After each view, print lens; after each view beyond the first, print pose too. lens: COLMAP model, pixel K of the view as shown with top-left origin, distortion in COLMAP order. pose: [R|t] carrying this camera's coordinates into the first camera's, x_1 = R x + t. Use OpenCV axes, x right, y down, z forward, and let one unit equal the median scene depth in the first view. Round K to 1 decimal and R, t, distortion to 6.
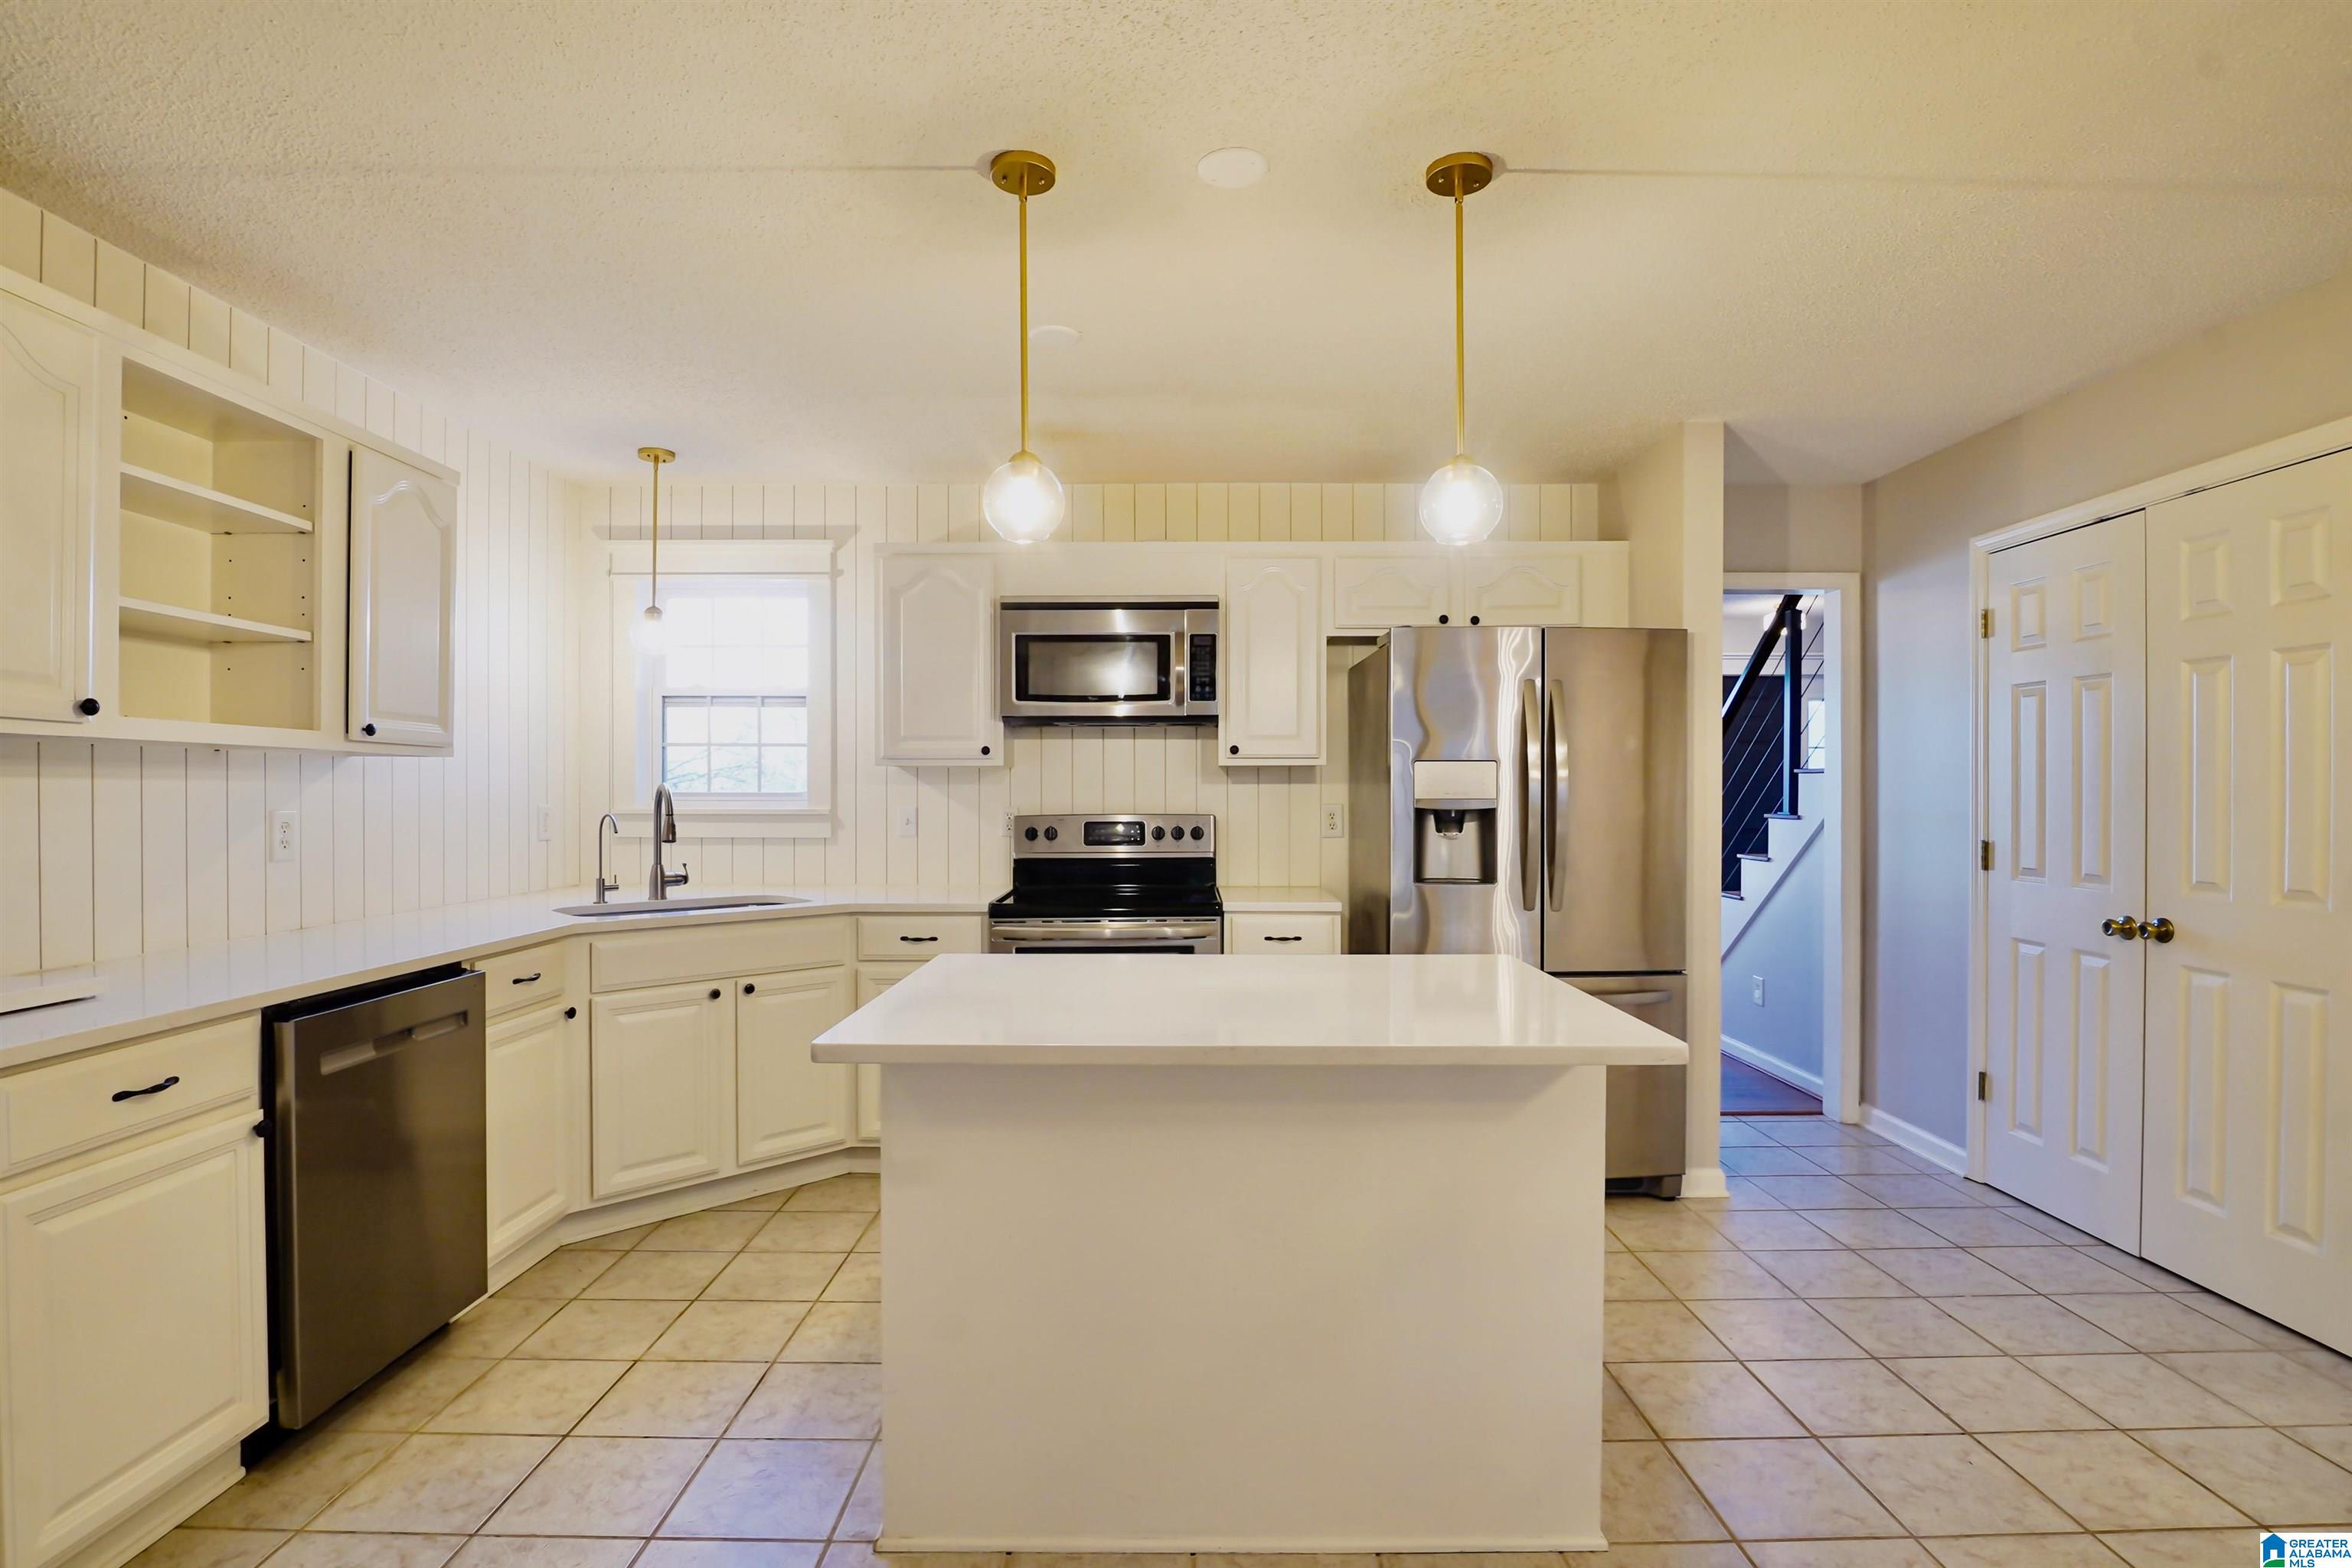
lens RADIAL K [[1153.7, 0, 1167.9], [0, 1153.7, 798.9], [0, 0, 1]] dist [-0.021308, -0.001245]
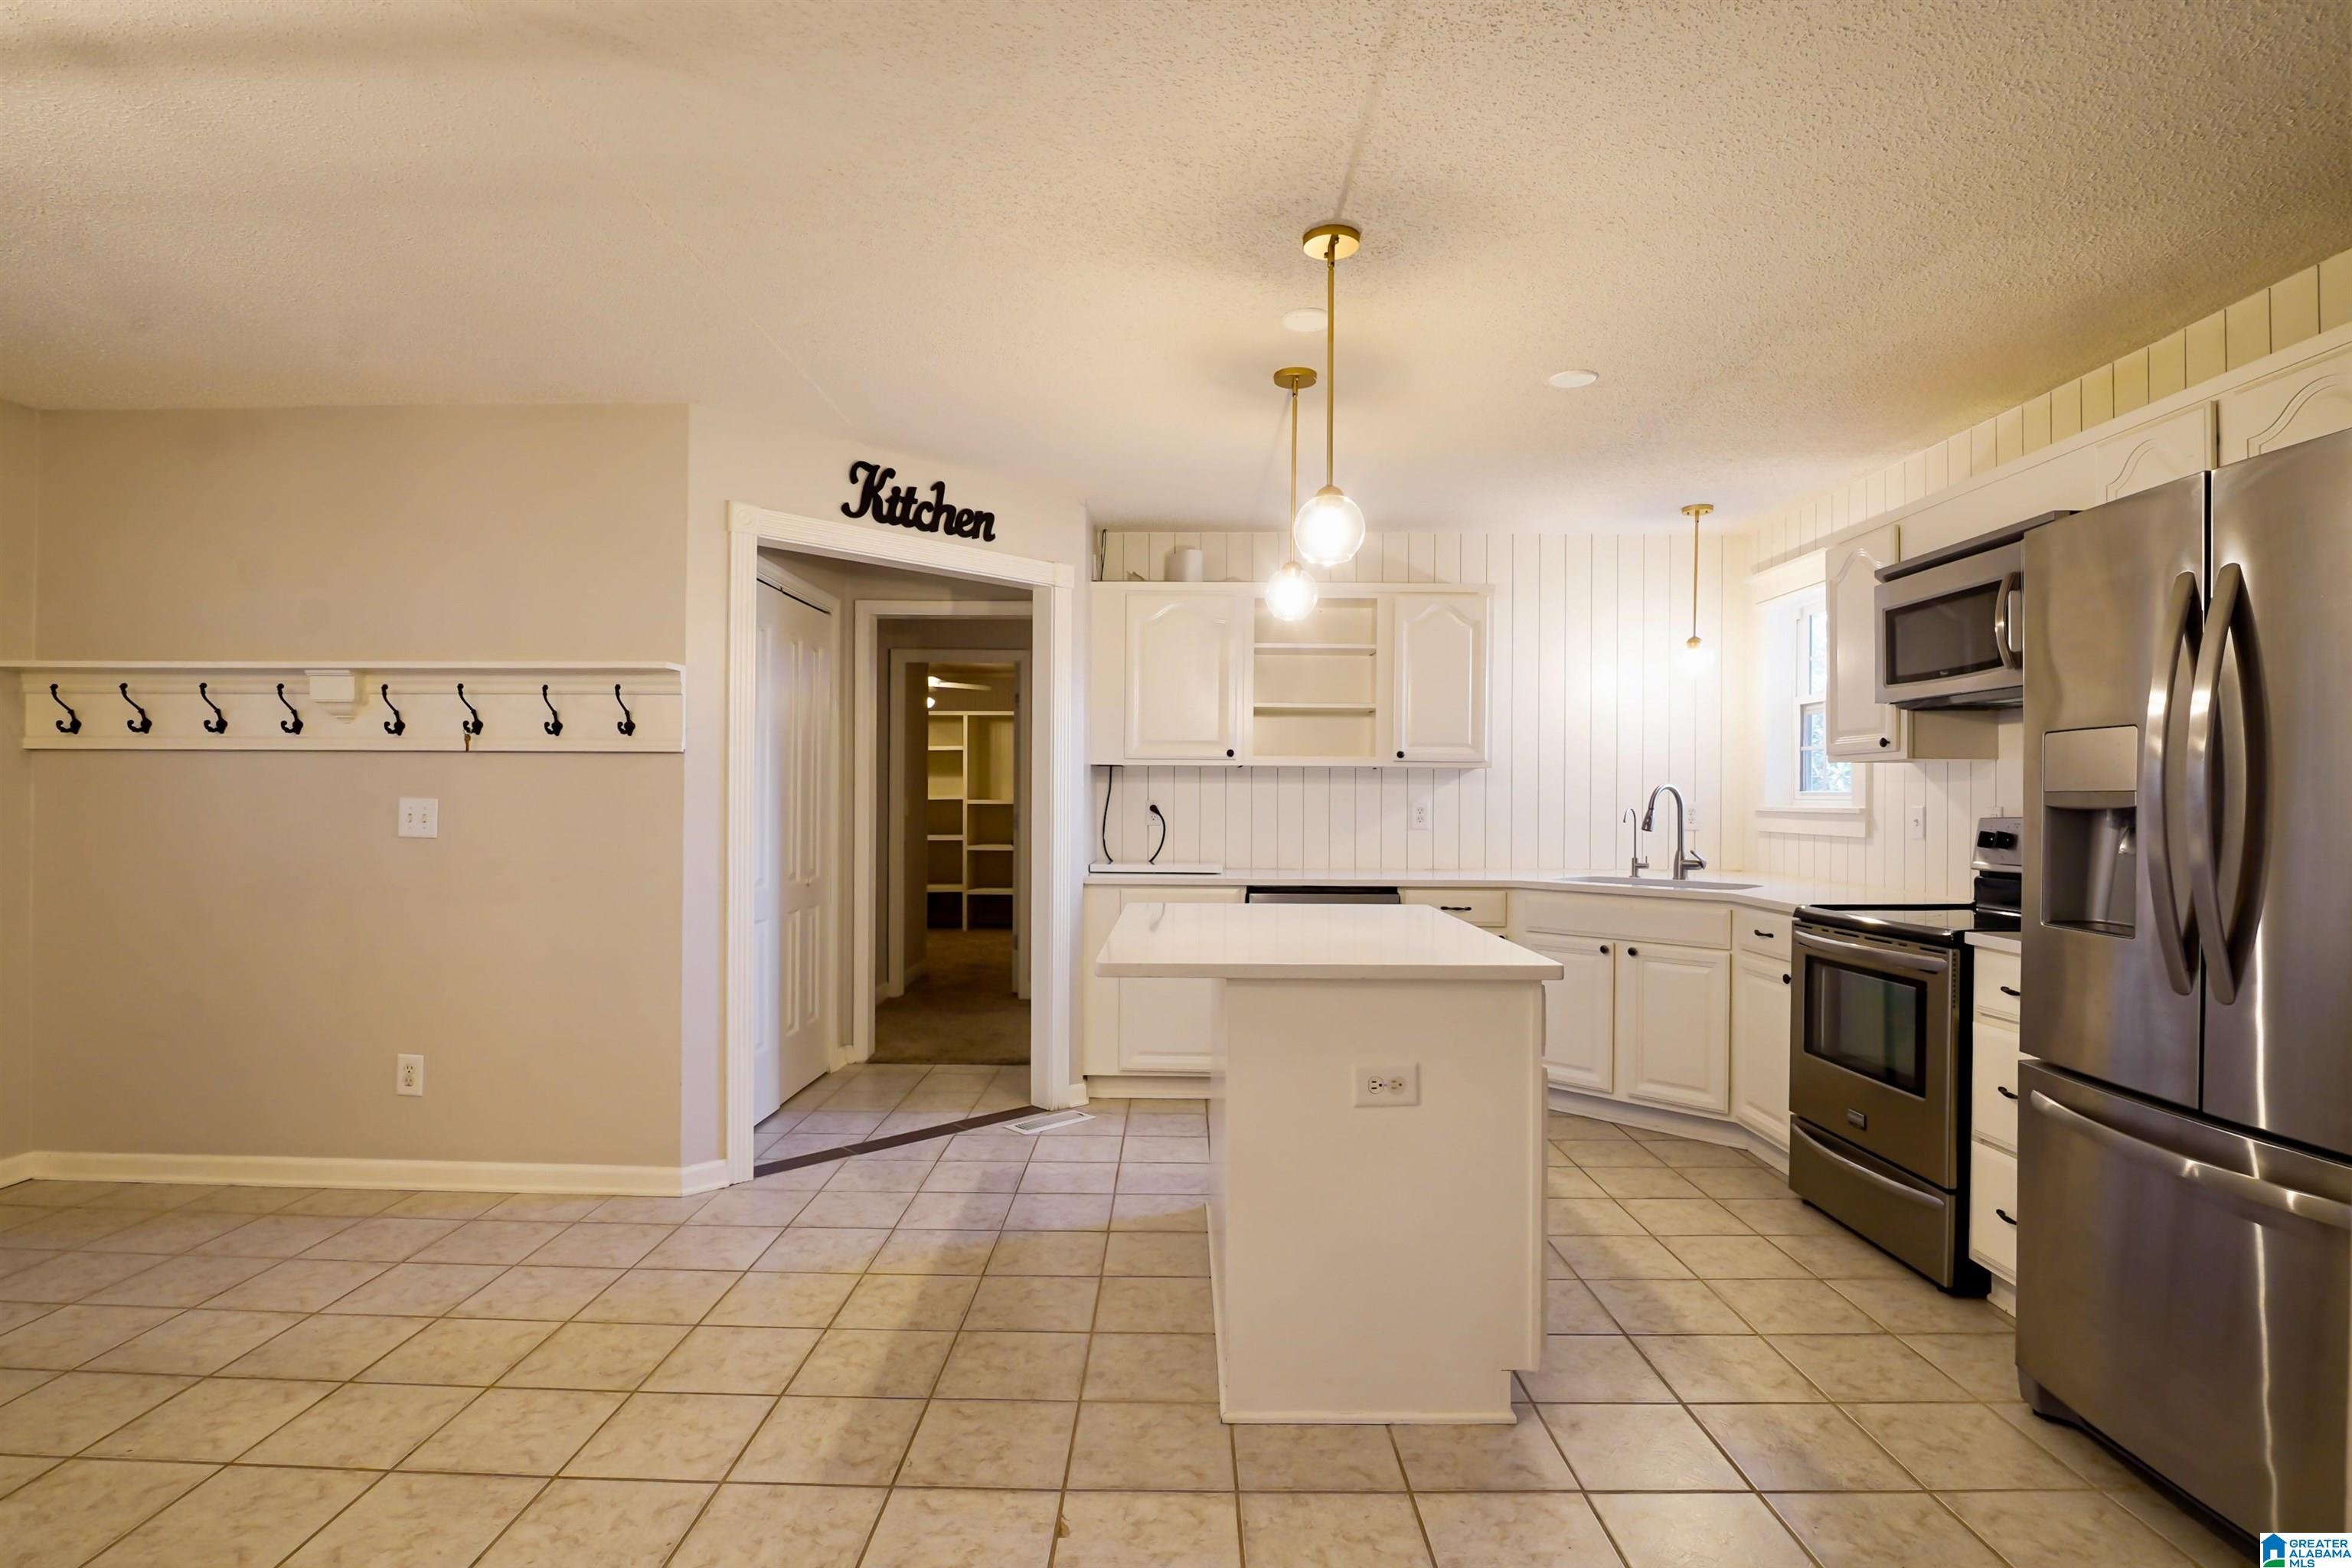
lens RADIAL K [[1162.7, 0, 1164.3], [0, 1162.7, 798.3], [0, 0, 1]] dist [-0.026467, -0.001052]
pose [[-0.011093, -0.000518, -0.999938, 0.787414], [-0.011998, 0.999928, -0.000385, 0.008972], [0.999866, 0.011993, -0.011098, 0.472962]]
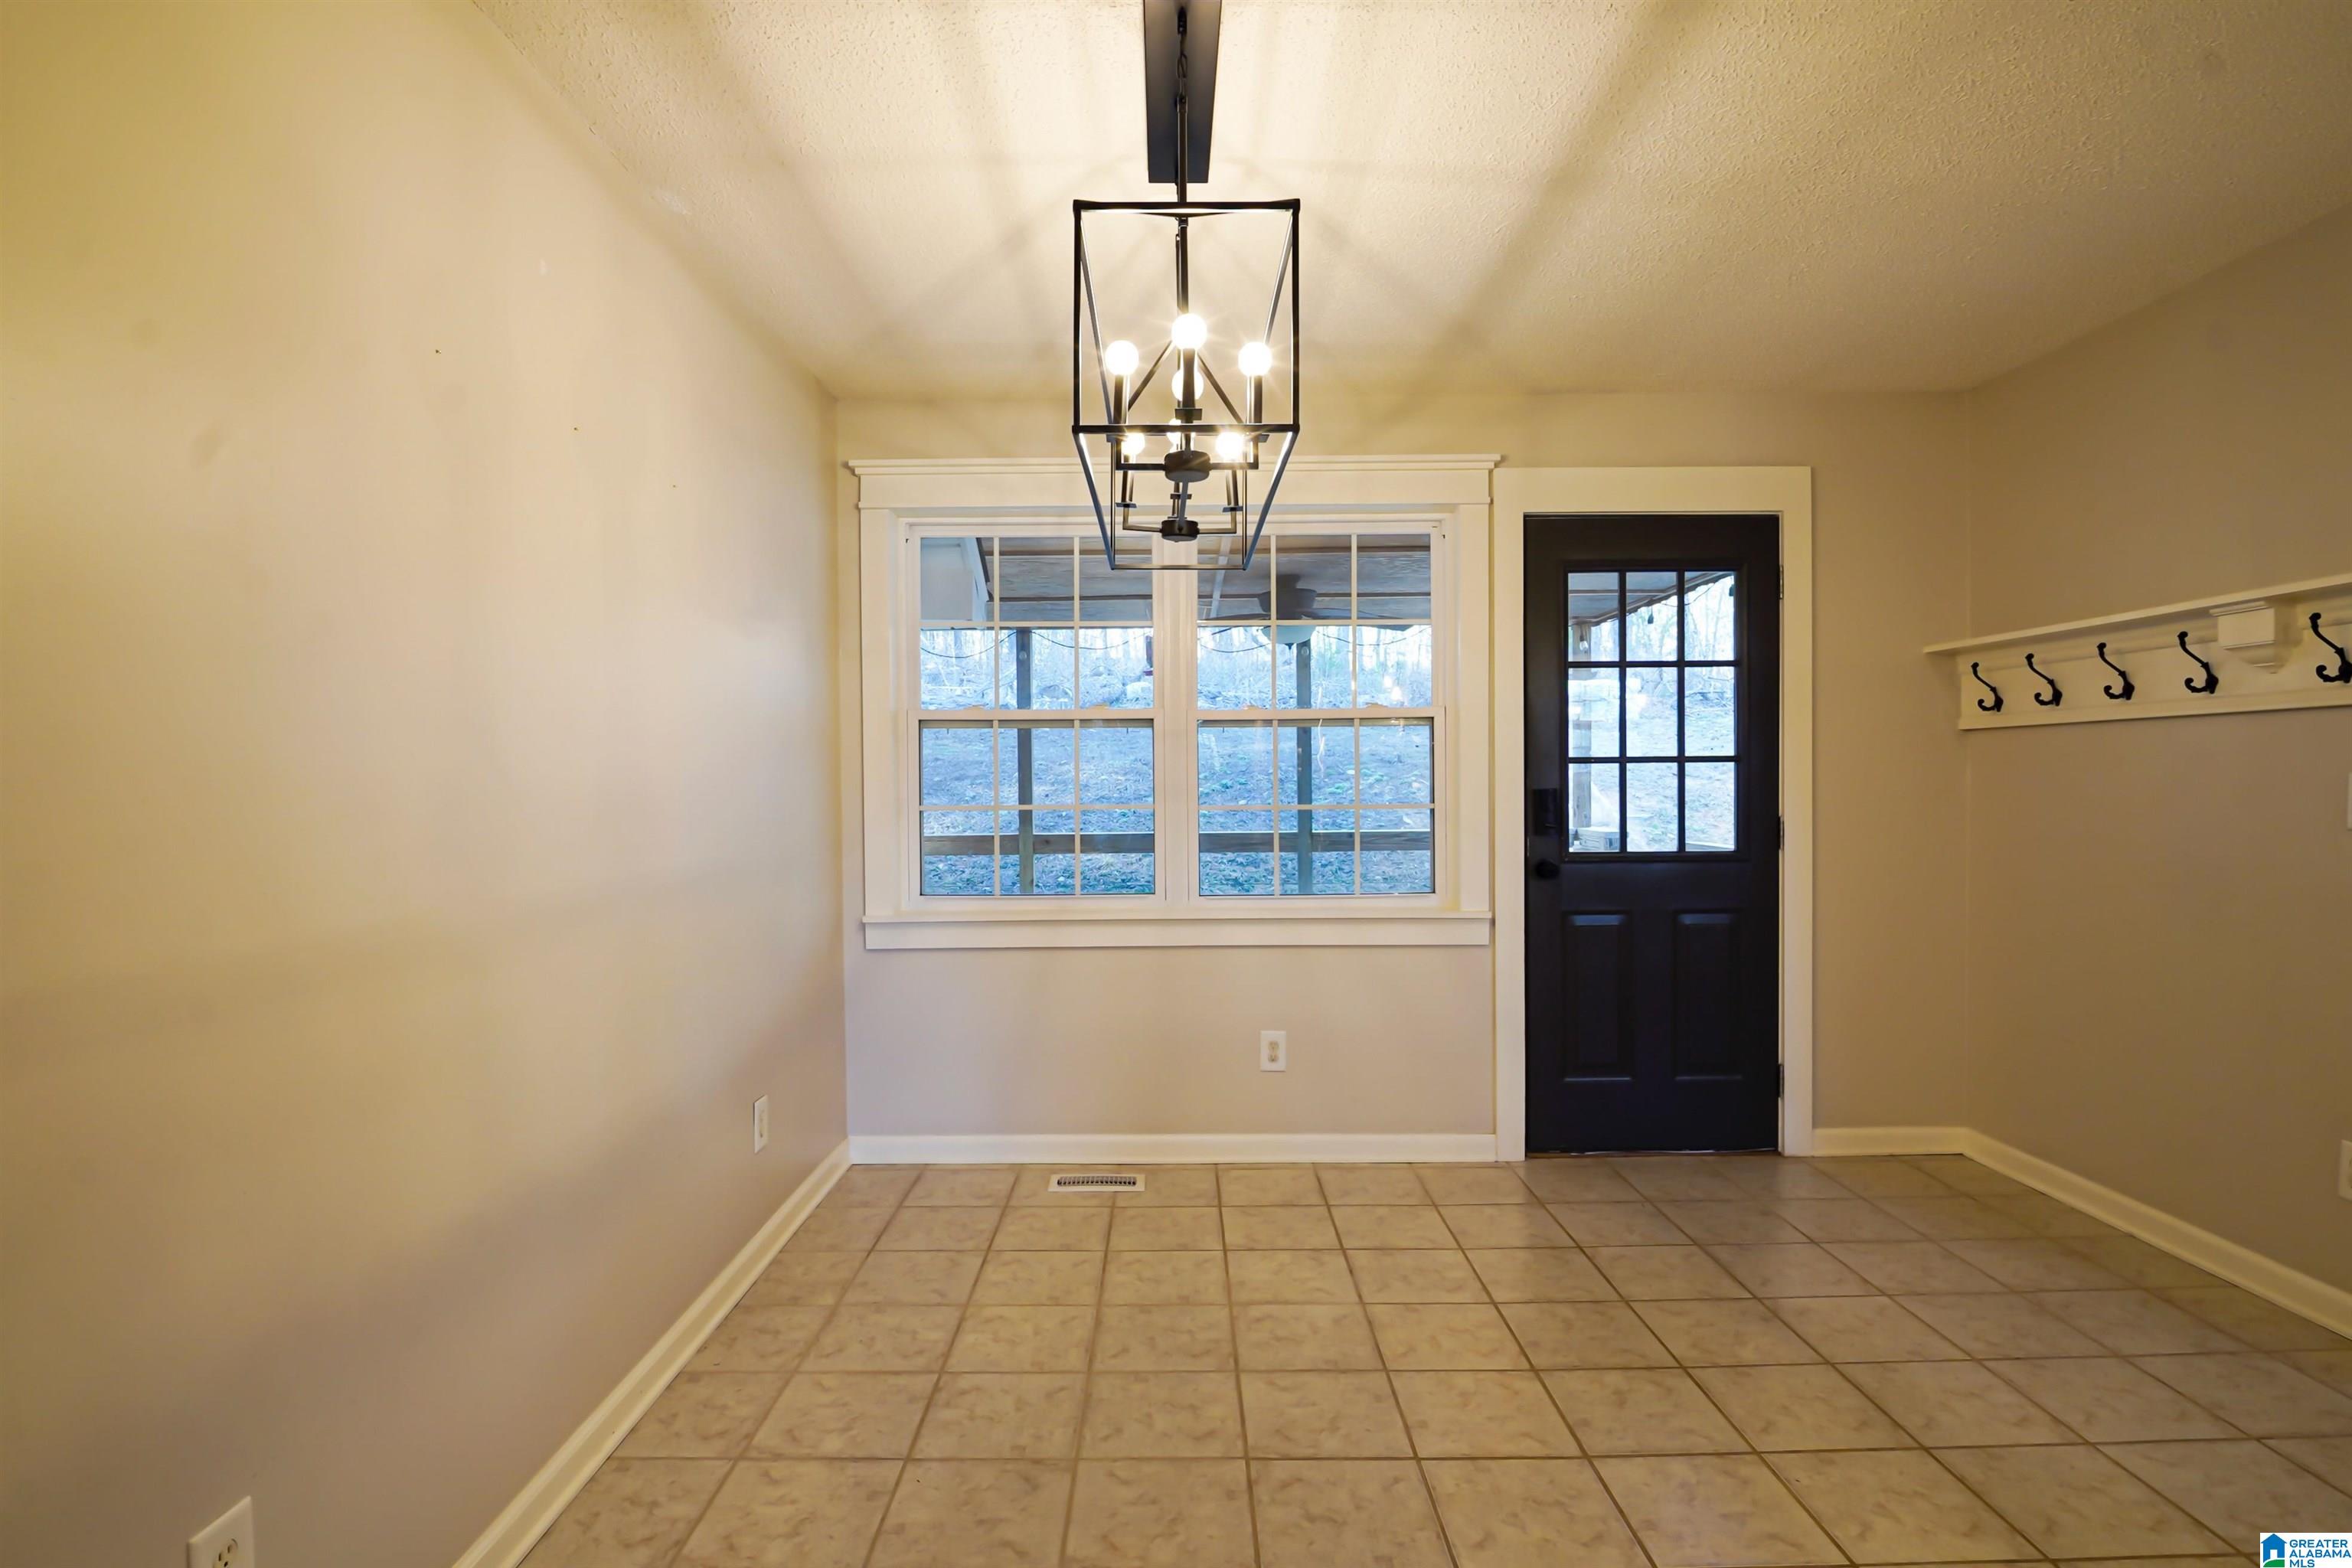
lens RADIAL K [[1145.1, 0, 1170.5], [0, 1145.1, 799.7], [0, 0, 1]] dist [-0.023212, -0.002151]
pose [[-0.999941, 0.010701, 0.001607, 0.523392], [0.010734, 0.999704, 0.021849, 0.009728], [-0.001372, 0.021865, -0.999760, 0.470289]]
